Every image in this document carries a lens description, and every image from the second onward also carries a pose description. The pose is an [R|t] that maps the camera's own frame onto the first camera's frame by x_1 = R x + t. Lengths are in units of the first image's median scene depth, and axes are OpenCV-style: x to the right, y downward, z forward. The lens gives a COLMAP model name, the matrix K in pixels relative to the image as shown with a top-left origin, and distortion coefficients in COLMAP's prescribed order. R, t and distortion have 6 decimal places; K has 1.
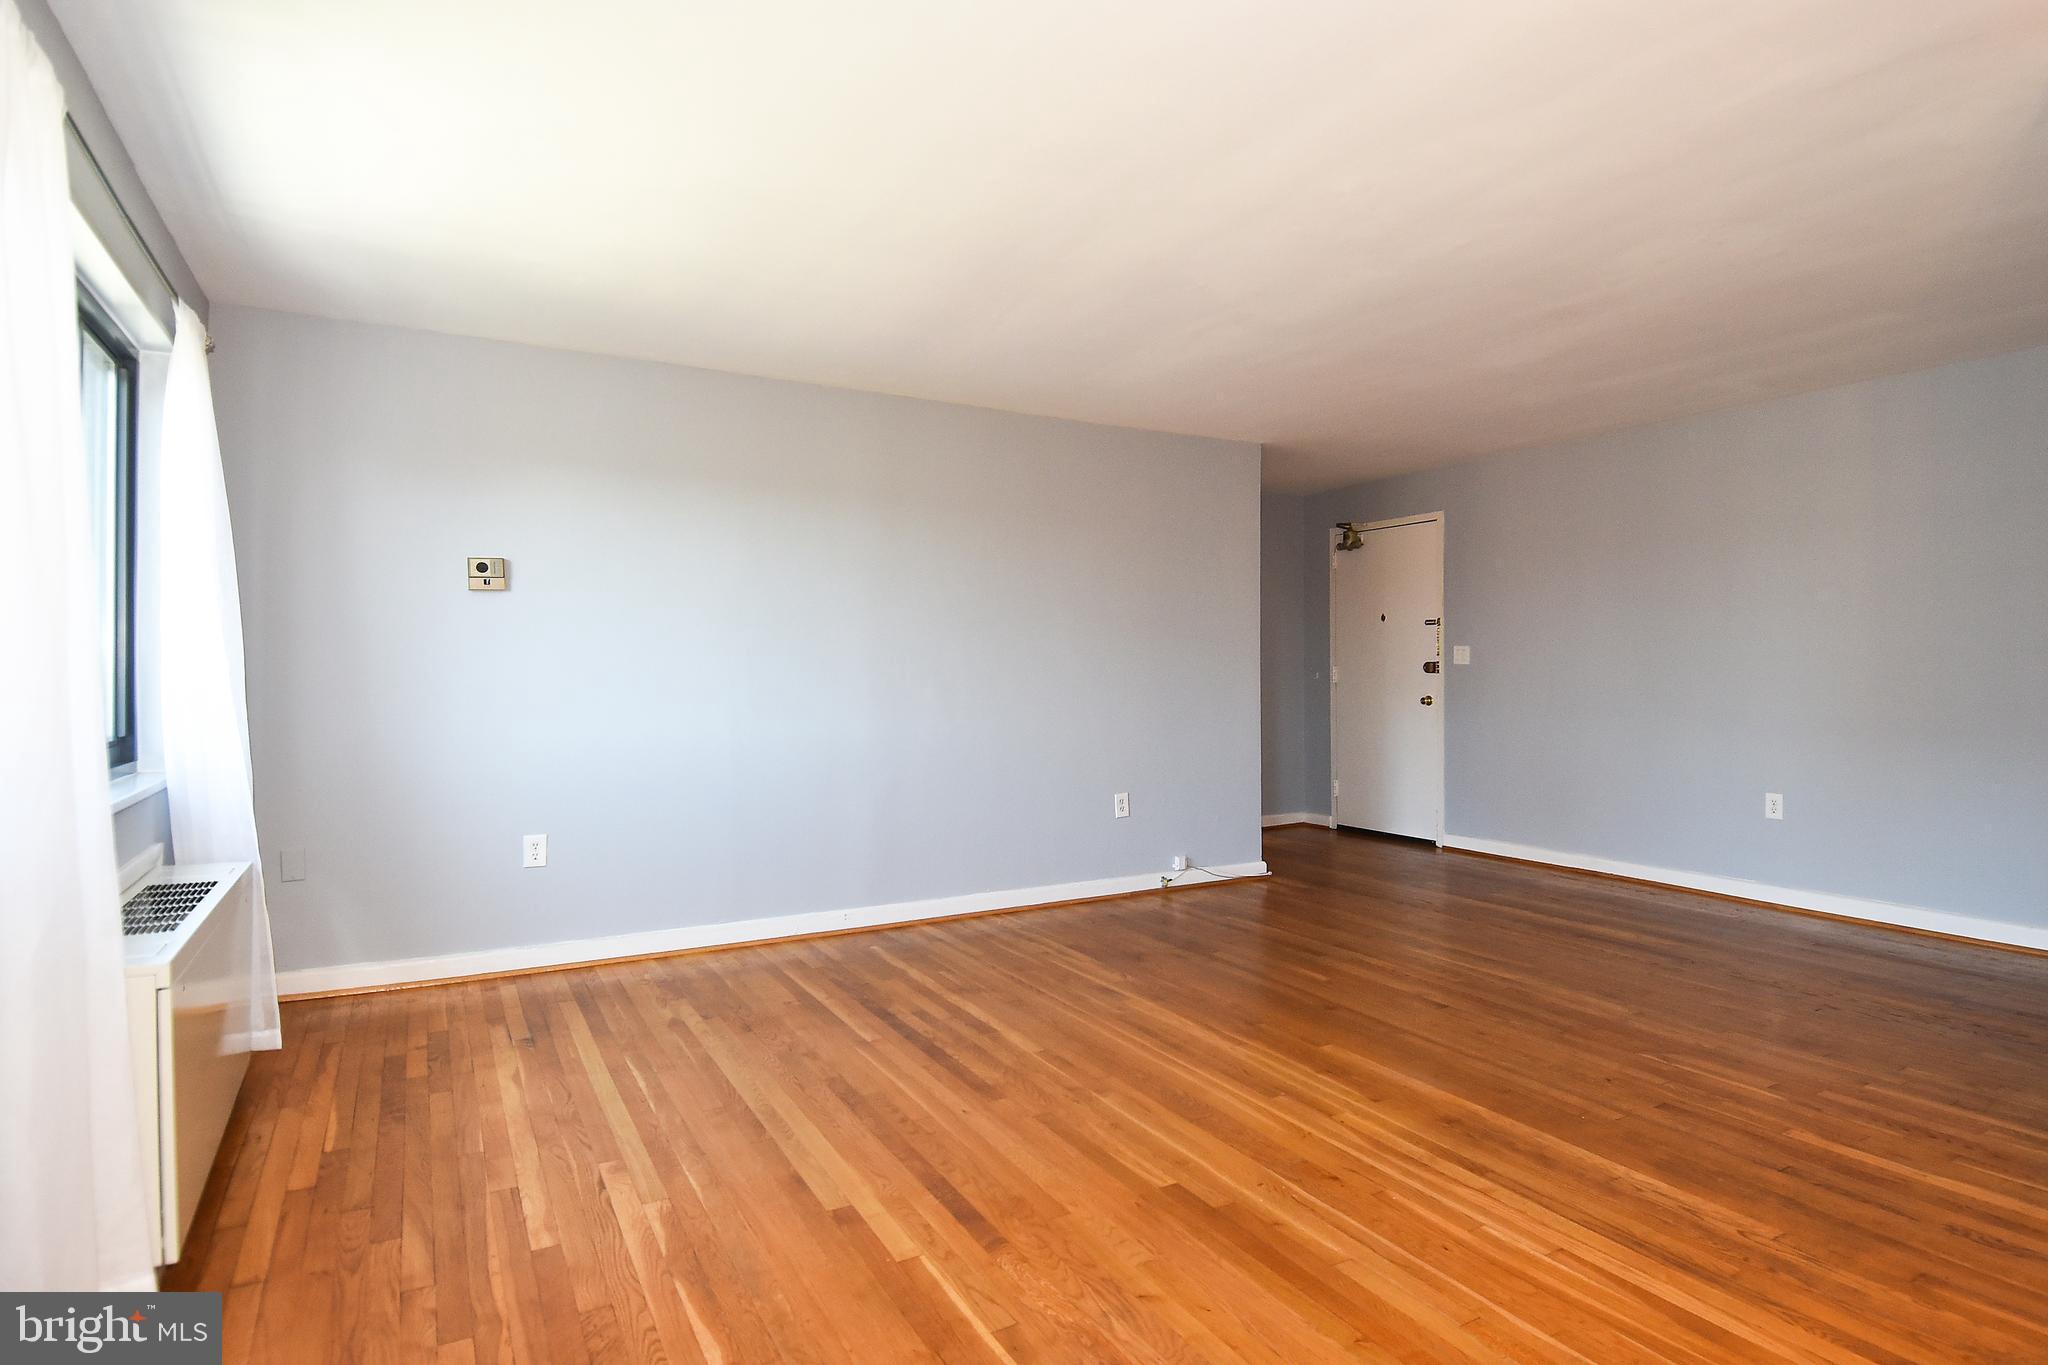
lens RADIAL K [[1100.6, 0, 1062.5], [0, 1100.6, 626.0], [0, 0, 1]] dist [0.051181, -0.054027]
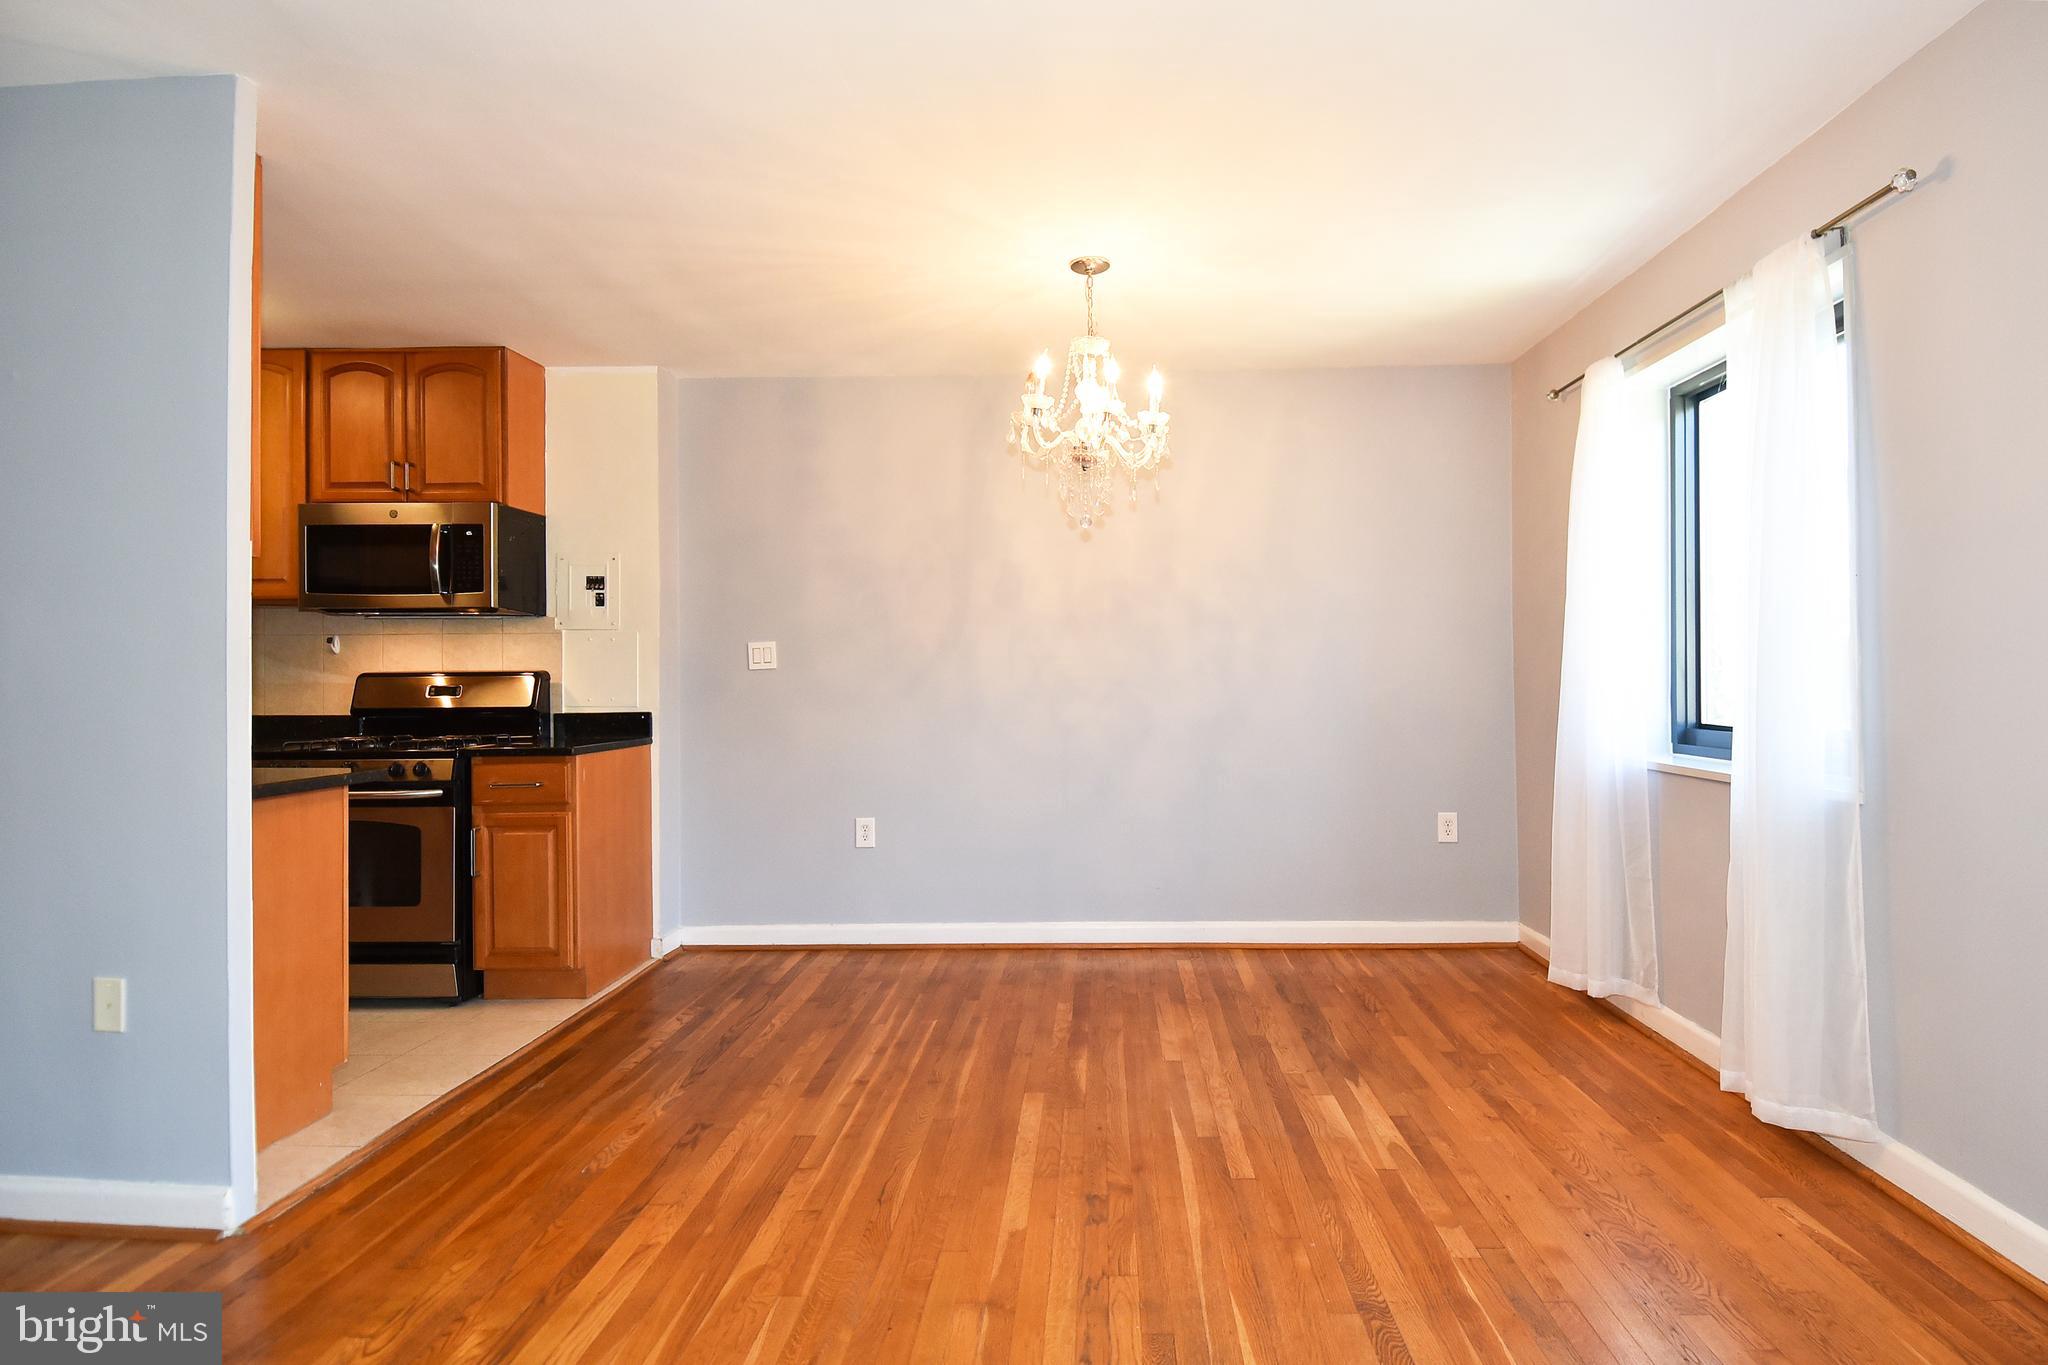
lens RADIAL K [[1095.9, 0, 1080.5], [0, 1095.9, 660.9], [0, 0, 1]] dist [0.003662, -0.011334]
pose [[-0.854197, 0.015496, 0.519719, -0.191245], [-0.008089, 0.999039, -0.043083, 0.044186], [-0.519887, -0.041006, -0.853250, 1.018654]]
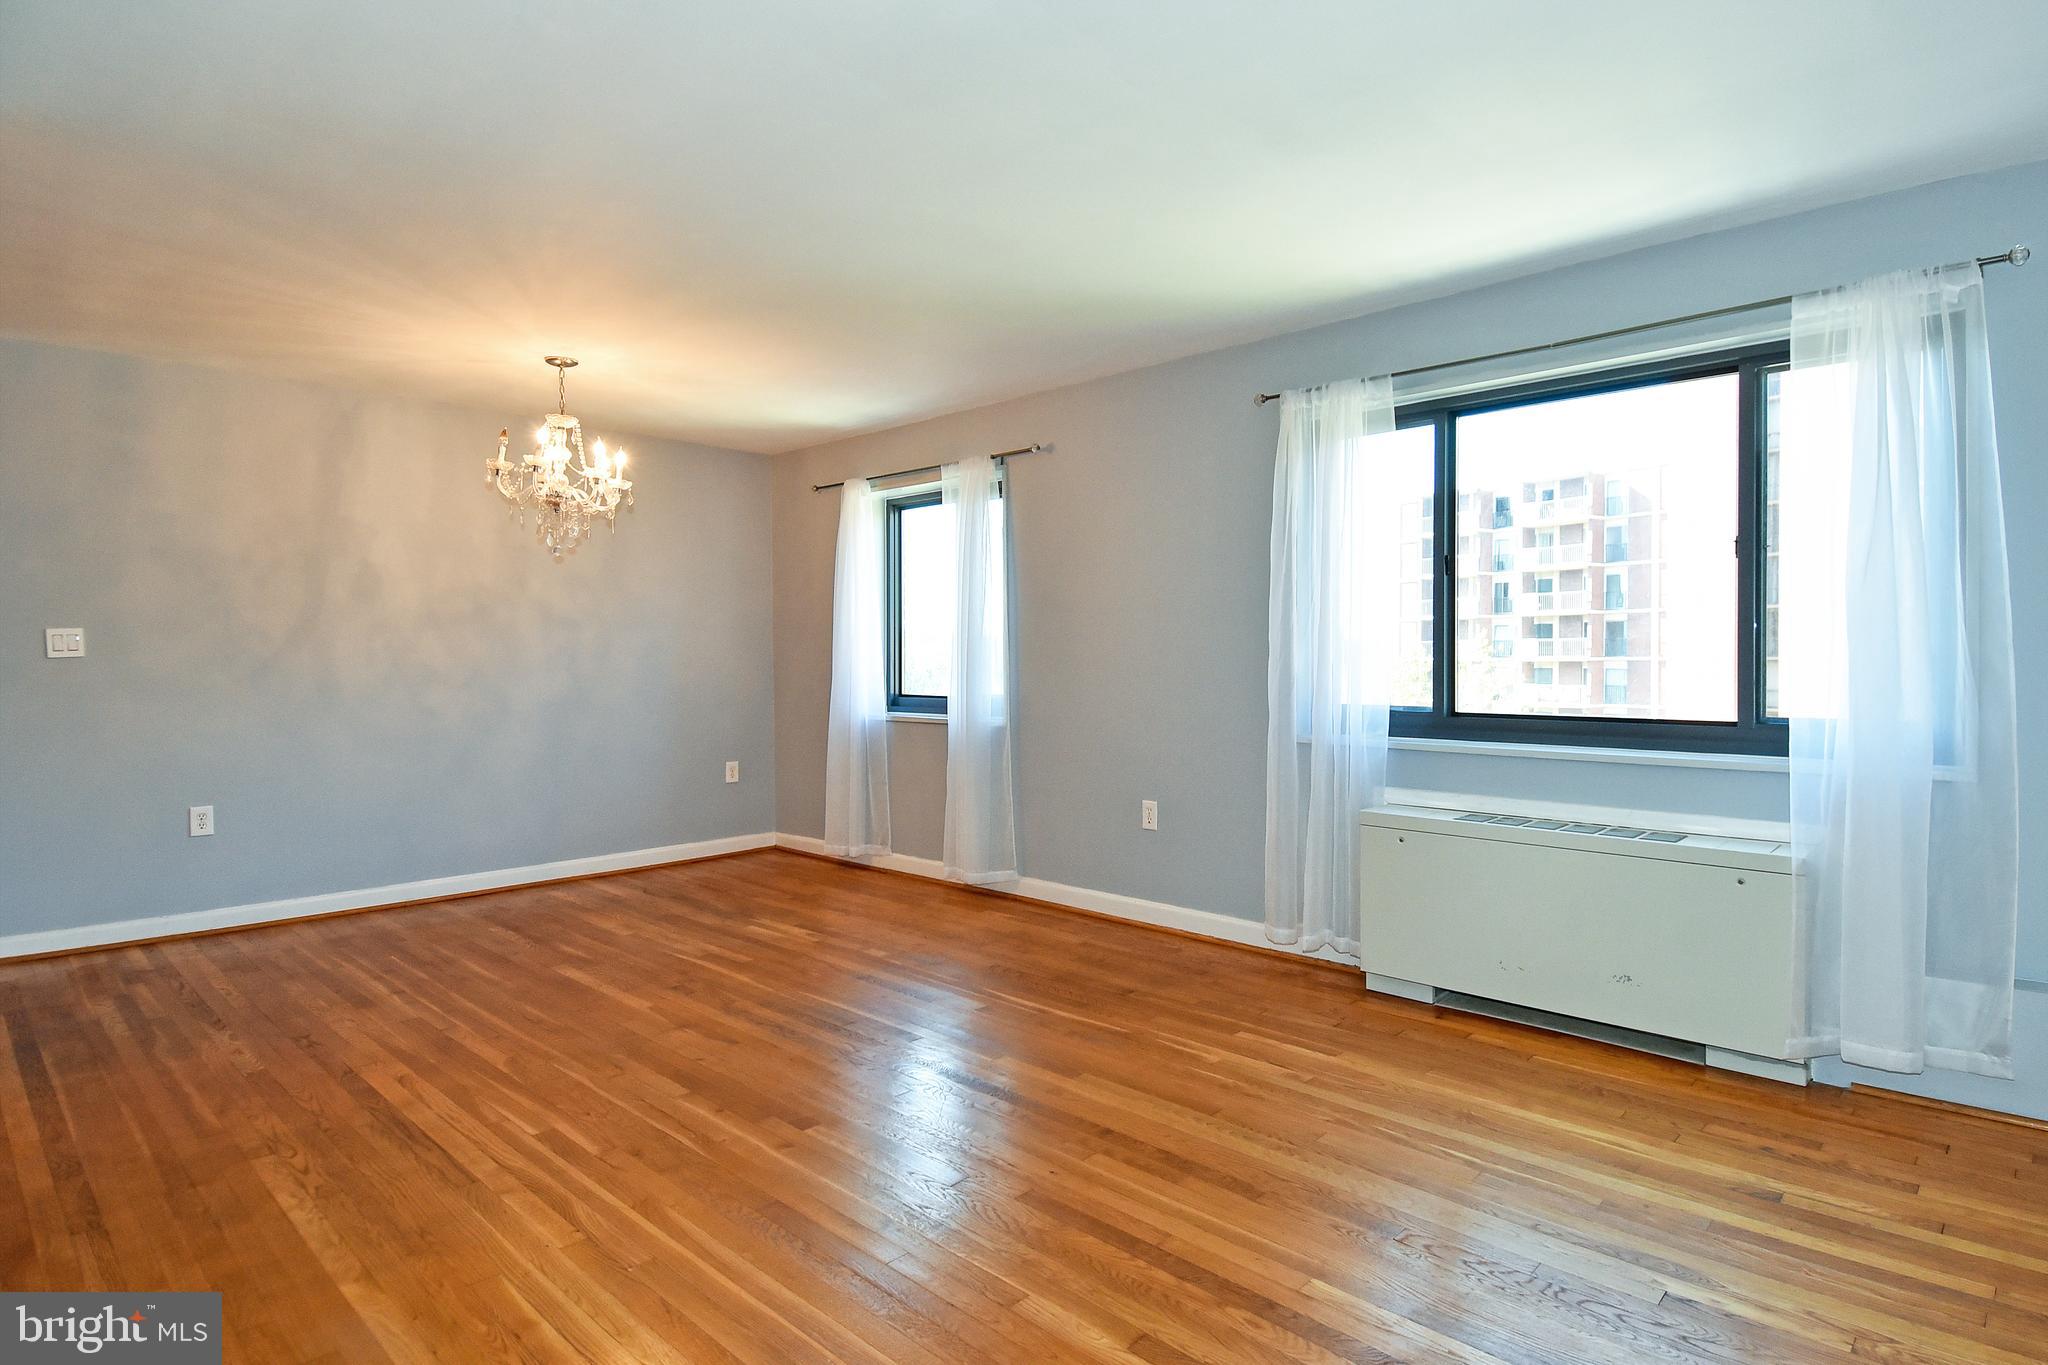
lens RADIAL K [[1056.4, 0, 1102.8], [0, 1056.4, 670.4], [0, 0, 1]] dist [0.002870, -0.020771]
pose [[-0.945845, 0.007788, -0.324525, 0.121712], [0.016803, 0.999547, -0.024984, 0.065497], [0.324184, -0.029084, -0.945547, 1.620614]]
